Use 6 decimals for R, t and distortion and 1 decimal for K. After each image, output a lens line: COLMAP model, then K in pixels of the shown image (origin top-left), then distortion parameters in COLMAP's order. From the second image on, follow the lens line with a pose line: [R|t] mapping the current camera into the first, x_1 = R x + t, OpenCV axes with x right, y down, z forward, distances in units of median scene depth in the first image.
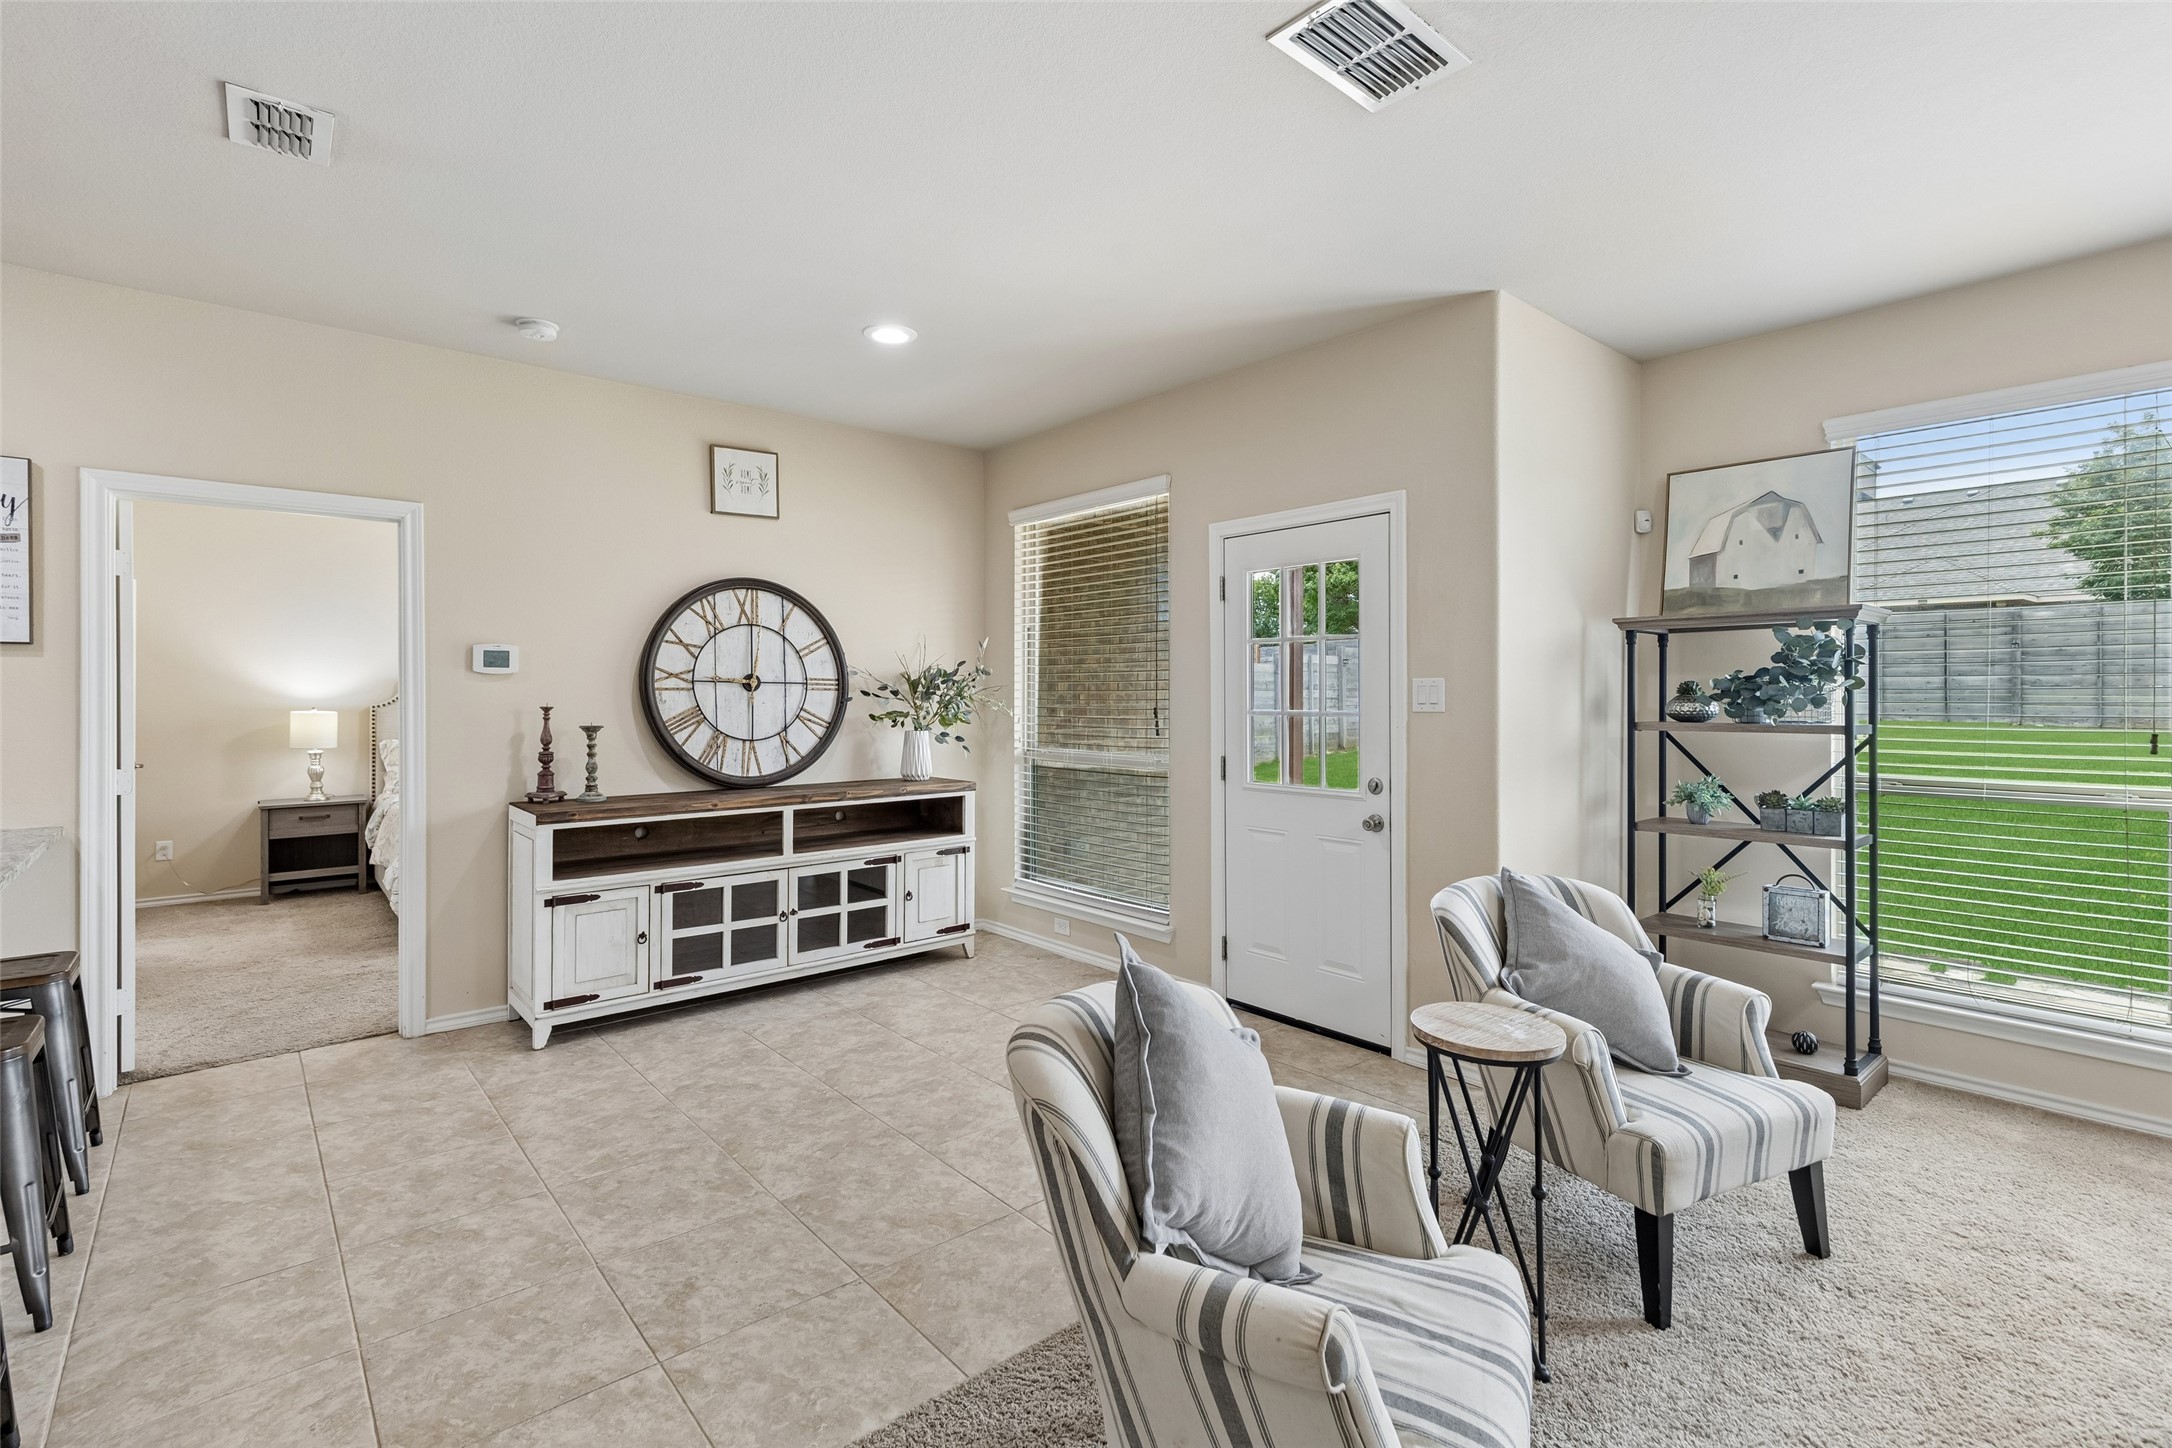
lens RADIAL K [[979.6, 0, 1066.1], [0, 979.6, 698.0], [0, 0, 1]] dist [0.003465, -0.000243]
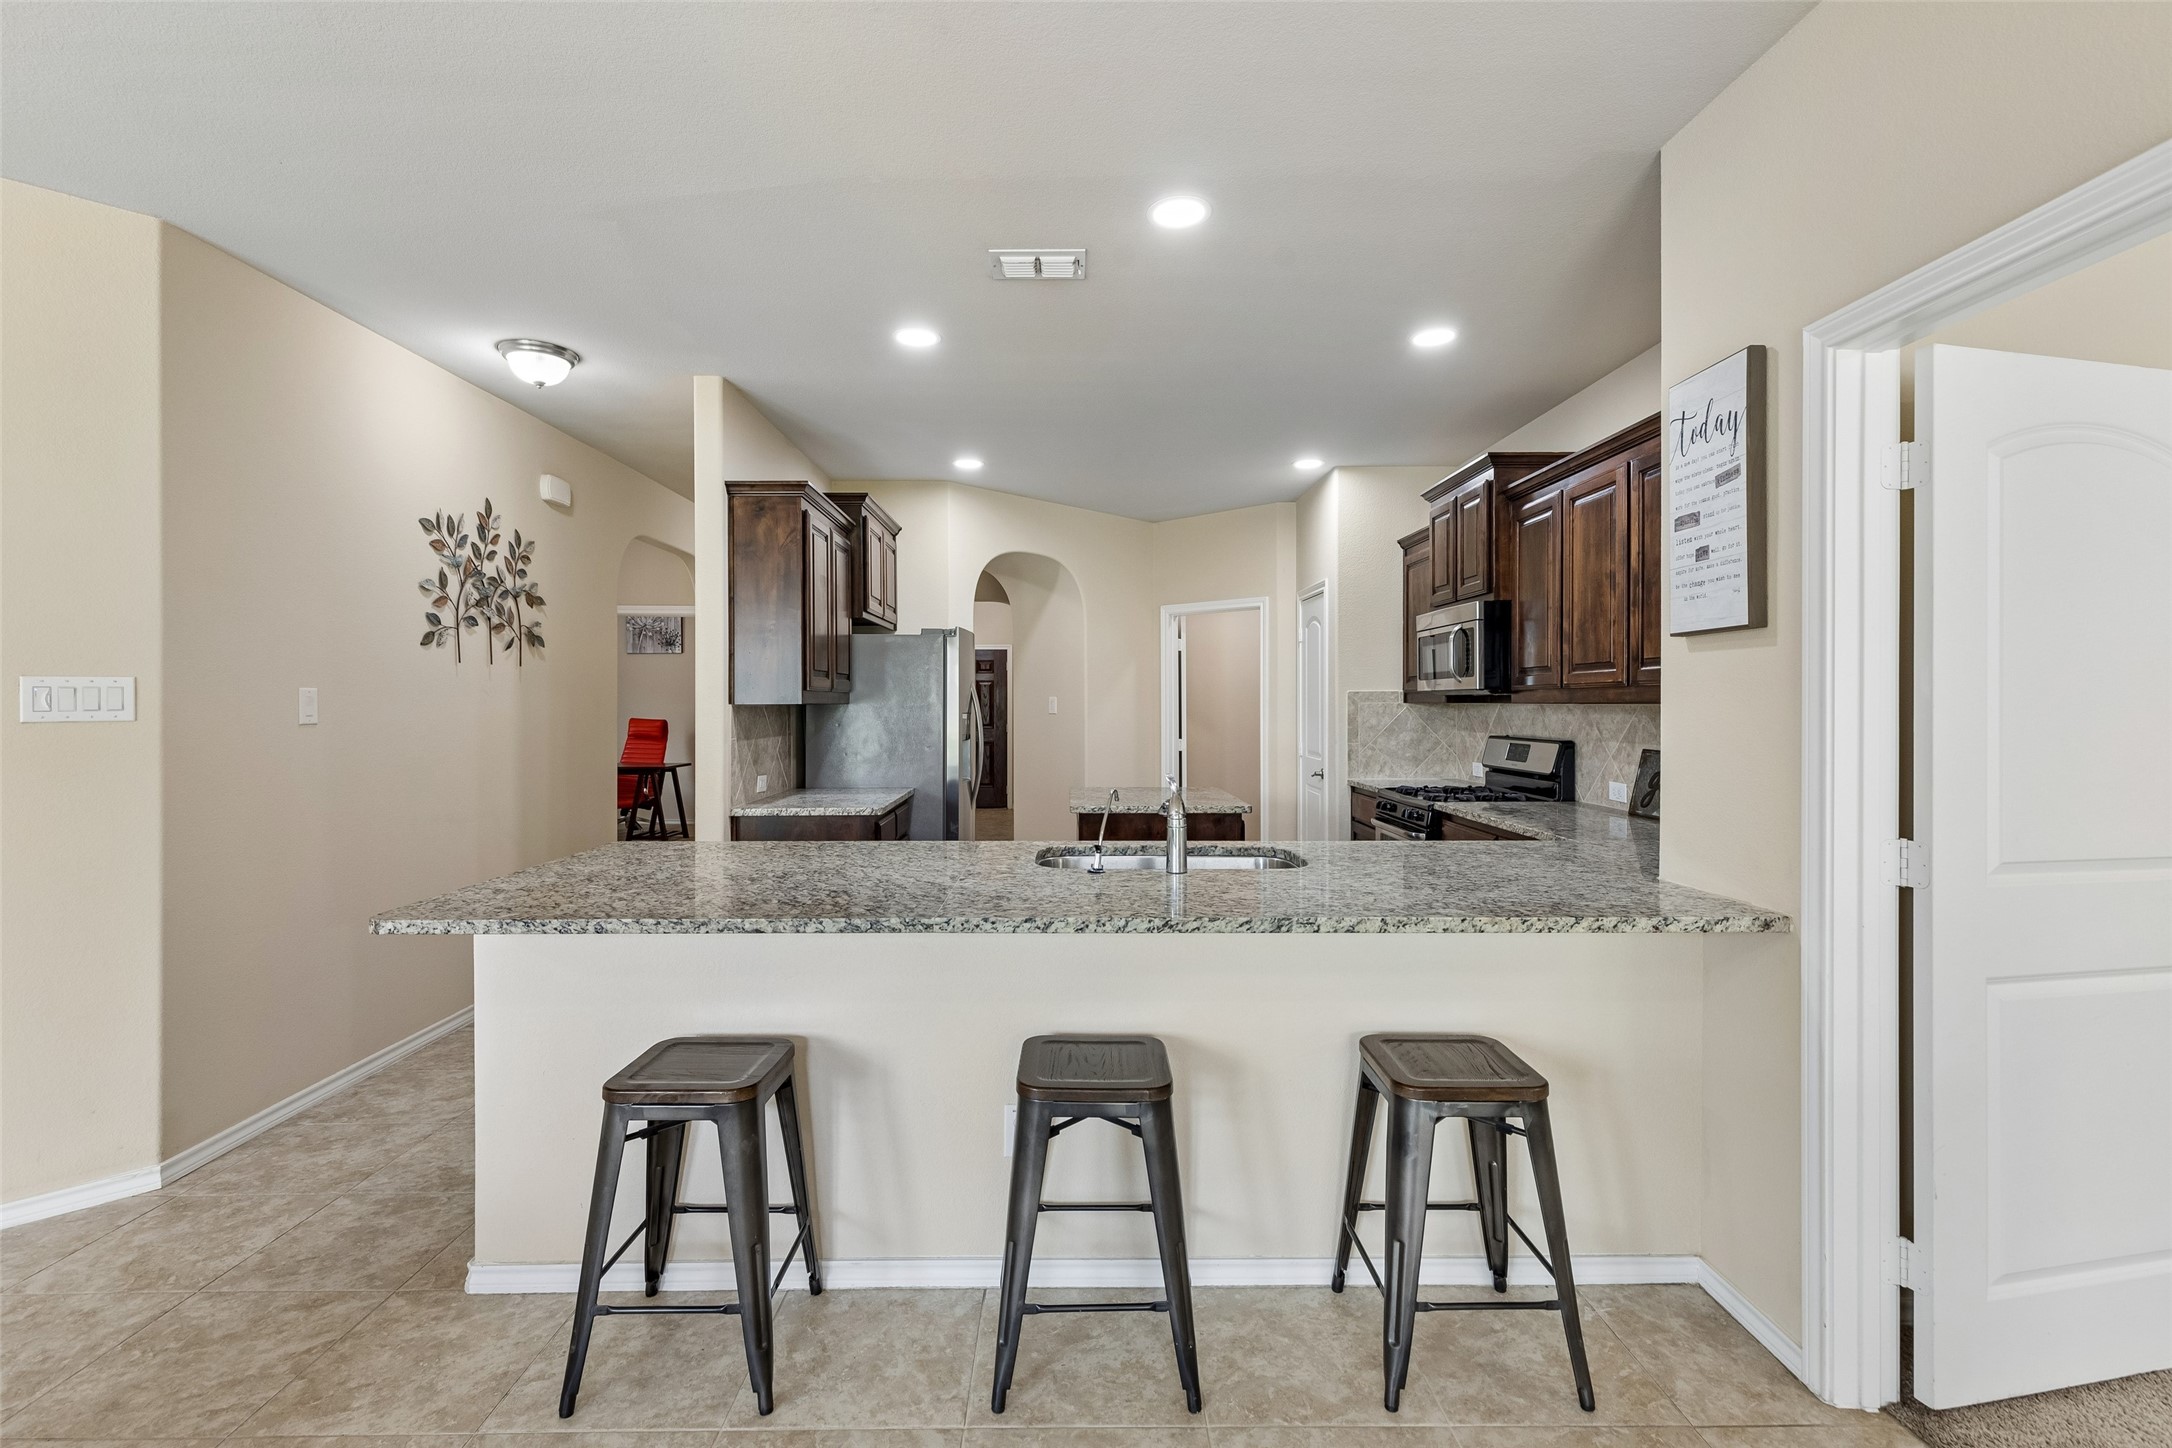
lens RADIAL K [[979.6, 0, 1074.5], [0, 979.6, 691.4], [0, 0, 1]] dist [0.003465, -0.000243]
pose [[-0.649097, -0.007657, -0.760667, -0.185819], [-0.002858, 0.999967, -0.007627, -0.004155], [0.760701, -0.002777, -0.649097, 0.765782]]
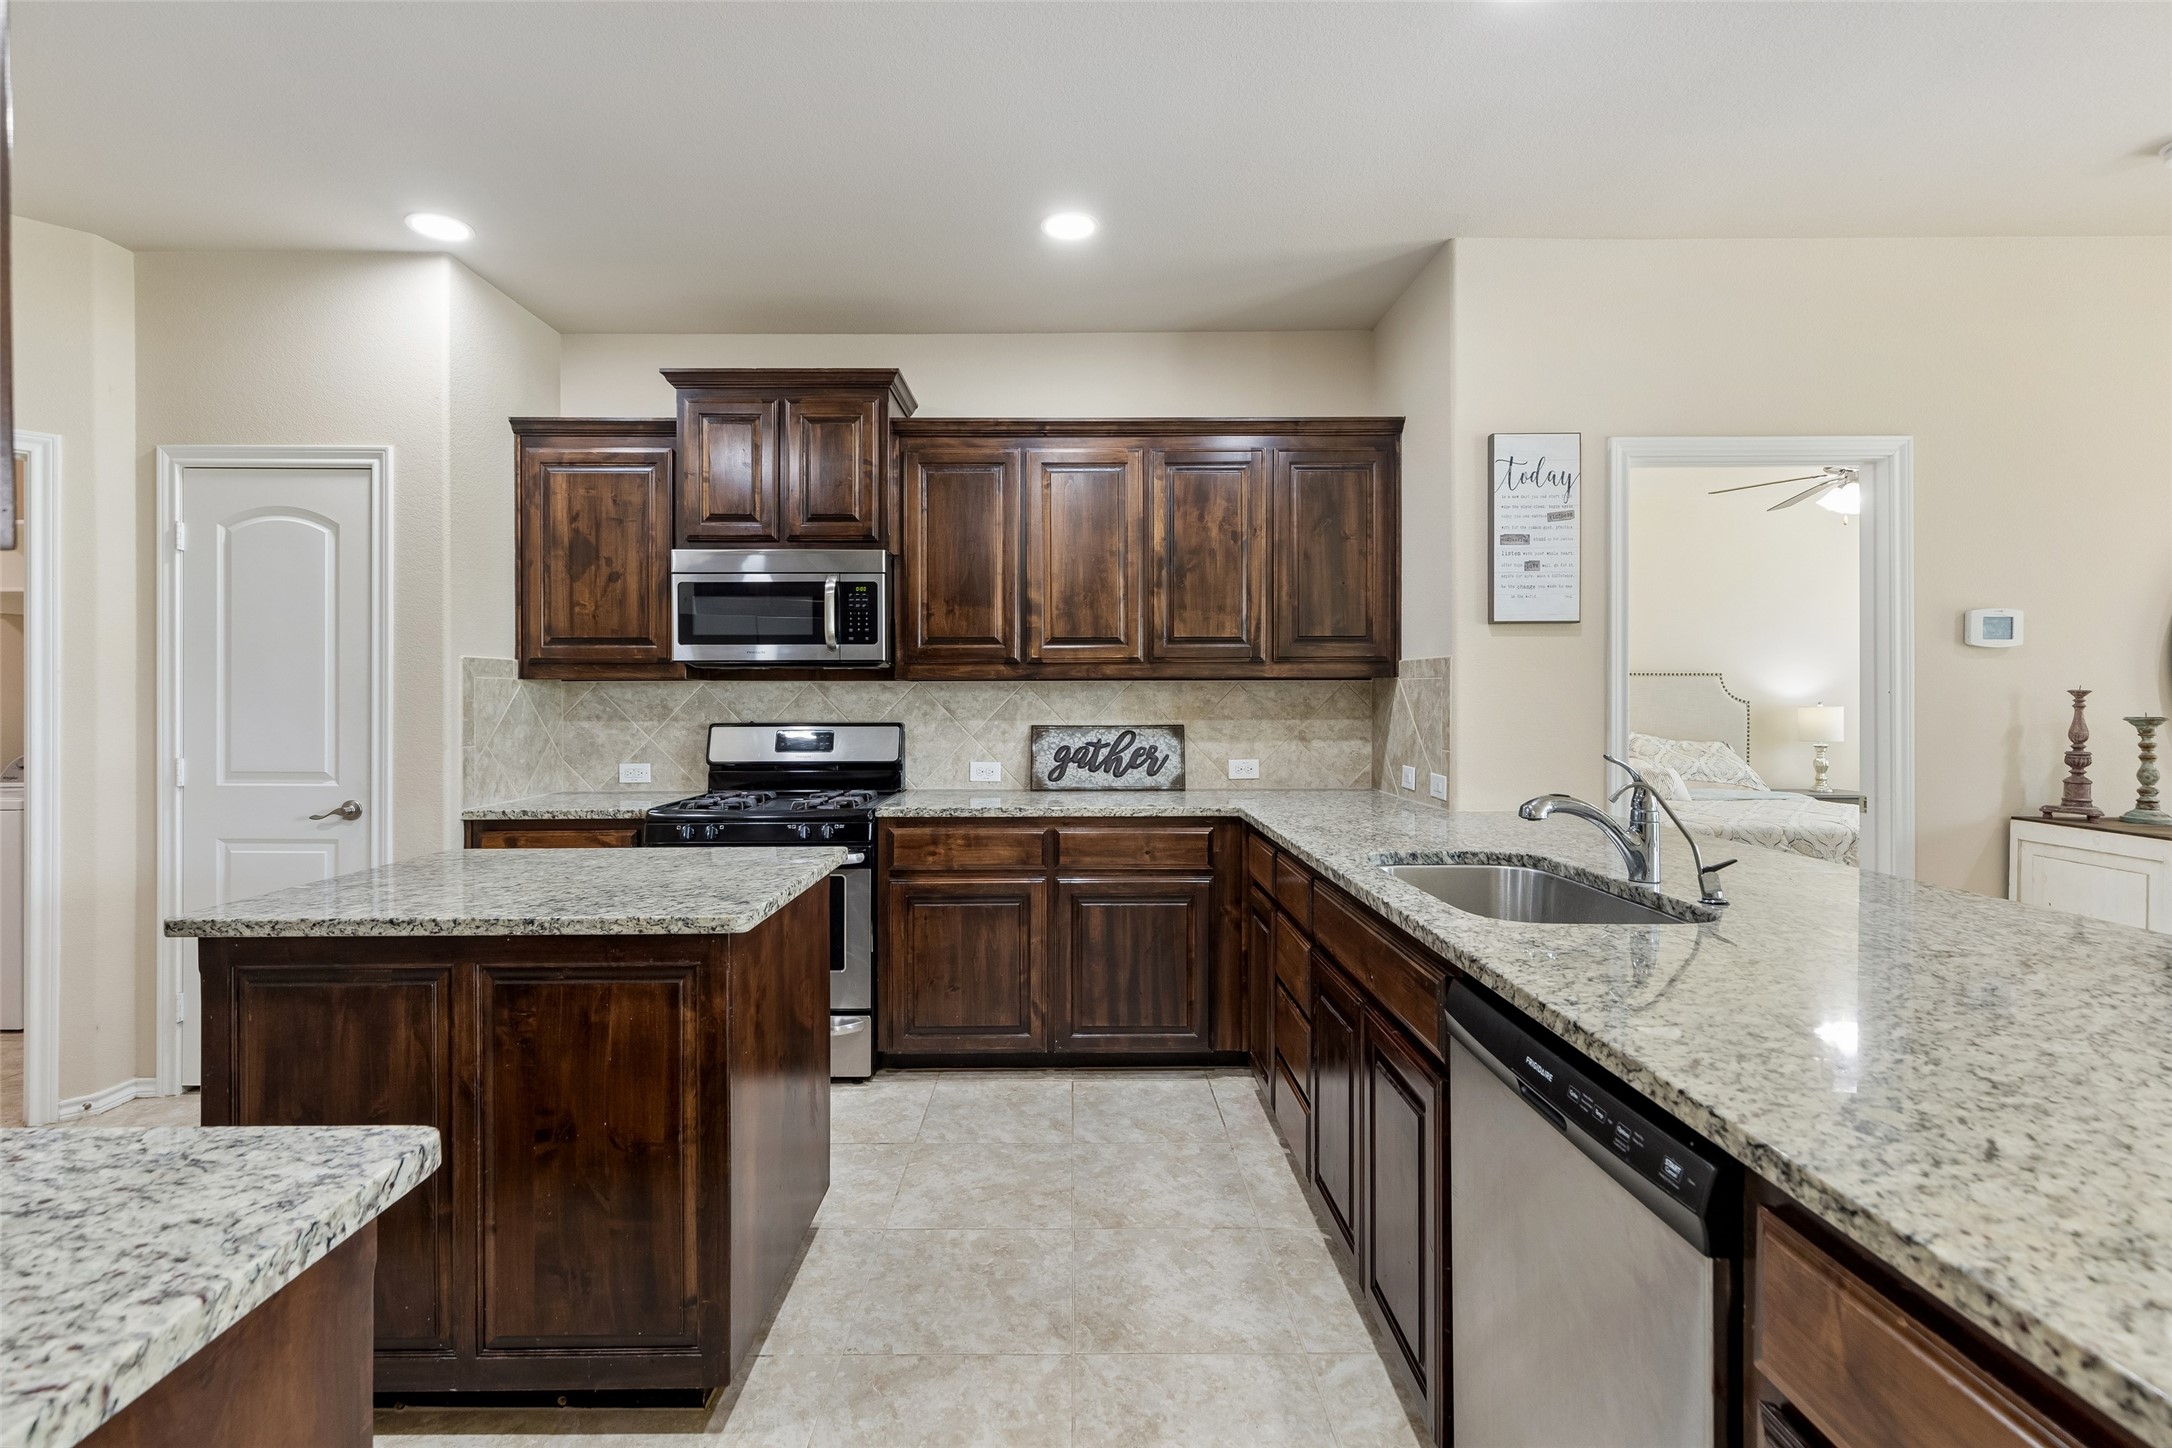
lens RADIAL K [[979.6, 0, 1078.8], [0, 979.6, 710.4], [0, 0, 1]] dist [0.003465, -0.000243]
pose [[0.761527, 0.007201, -0.648093, -0.566426], [-0.002530, 0.999964, 0.008138, 0.017821], [0.648128, -0.004557, 0.761518, -0.045280]]
